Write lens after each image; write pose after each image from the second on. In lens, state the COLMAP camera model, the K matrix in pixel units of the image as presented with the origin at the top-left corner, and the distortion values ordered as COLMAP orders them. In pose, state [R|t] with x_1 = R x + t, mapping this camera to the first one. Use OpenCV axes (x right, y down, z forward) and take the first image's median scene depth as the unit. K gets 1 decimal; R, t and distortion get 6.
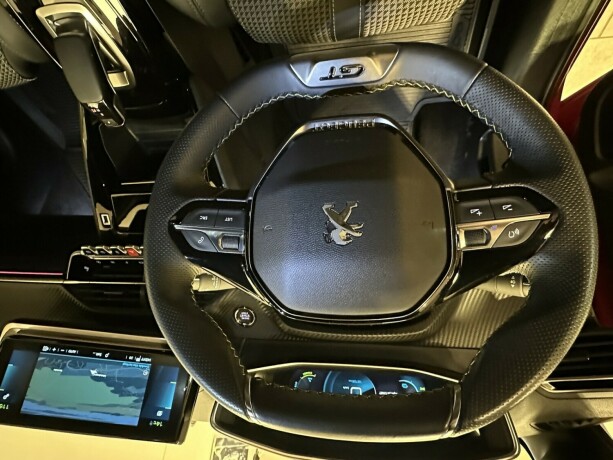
lens RADIAL K [[345.5, 0, 297.7], [0, 345.5, 246.5], [0, 0, 1]] dist [-0.009936, -0.000454]
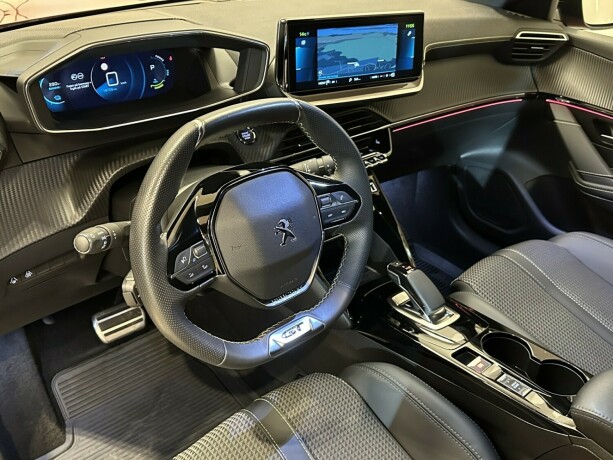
lens RADIAL K [[620.6, 0, 307.8], [0, 620.6, 225.5], [0, 0, 1]] dist [0.093948, 0.000000]
pose [[-0.847544, 0.299245, -0.438316, 0.709435], [-0.263970, -0.954169, -0.141003, 0.188114], [-0.460422, -0.003804, 0.887692, -0.904834]]
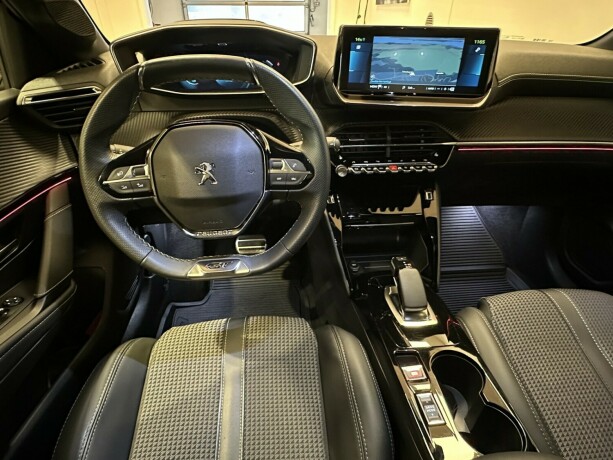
lens RADIAL K [[345.5, 0, 302.5], [0, 345.5, 232.5], [0, 0, 1]] dist [-0.009936, -0.000454]
pose [[-0.993414, 0.029662, 0.110676, -0.310667], [-0.037644, -0.996784, -0.070739, -0.142637], [0.108222, -0.074439, 0.991336, -0.433782]]
